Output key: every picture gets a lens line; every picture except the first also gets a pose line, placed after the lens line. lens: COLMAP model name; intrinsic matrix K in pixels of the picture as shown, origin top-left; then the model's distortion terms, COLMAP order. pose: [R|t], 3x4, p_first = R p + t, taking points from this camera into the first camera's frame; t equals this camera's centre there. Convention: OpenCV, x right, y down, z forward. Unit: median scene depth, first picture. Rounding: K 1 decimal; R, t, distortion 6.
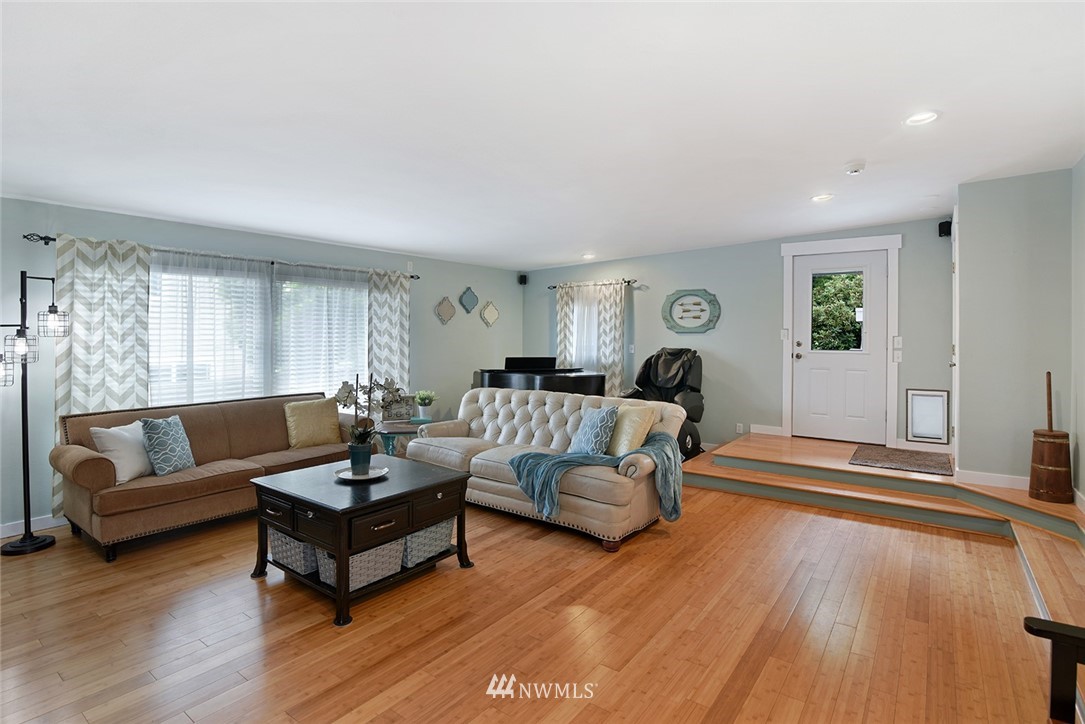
lens RADIAL K [[531.9, 0, 541.5], [0, 531.9, 339.4], [0, 0, 1]] dist [-0.010628, -0.000131]
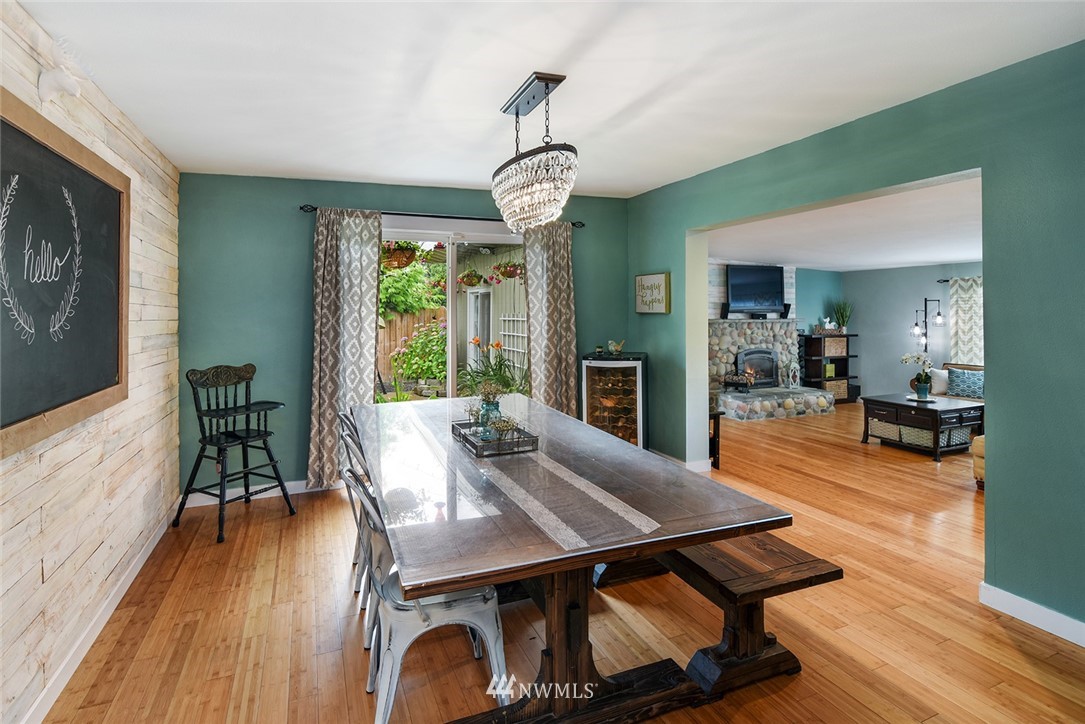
lens RADIAL K [[537.4, 0, 548.6], [0, 537.4, 305.0], [0, 0, 1]] dist [-0.002684, -0.000205]
pose [[-0.483129, -0.008552, -0.875508, 1.848402], [-0.006316, 0.999960, -0.006282, -0.069579], [0.875527, 0.002495, -0.483164, 0.651018]]
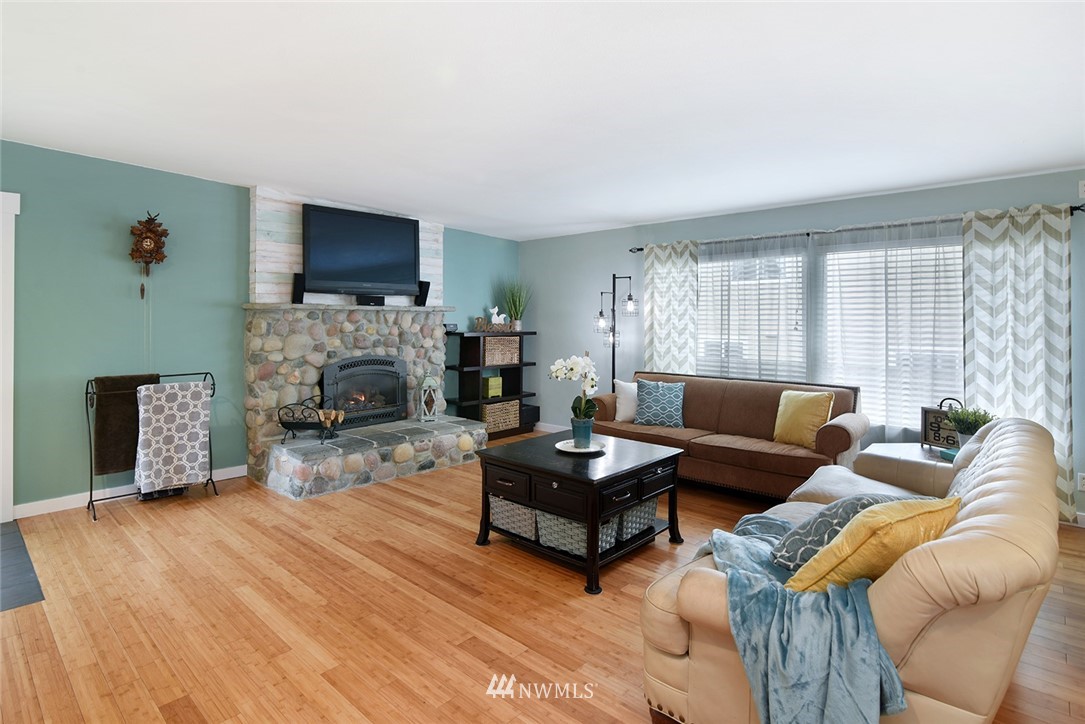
lens RADIAL K [[561.3, 0, 541.4], [0, 561.3, 316.5], [0, 0, 1]] dist [-0.000574, -0.000080]
pose [[-0.083940, -0.001485, -0.996470, 0.660836], [-0.011456, 0.999934, -0.000525, -0.000186], [0.996405, 0.011372, -0.083951, 0.884292]]
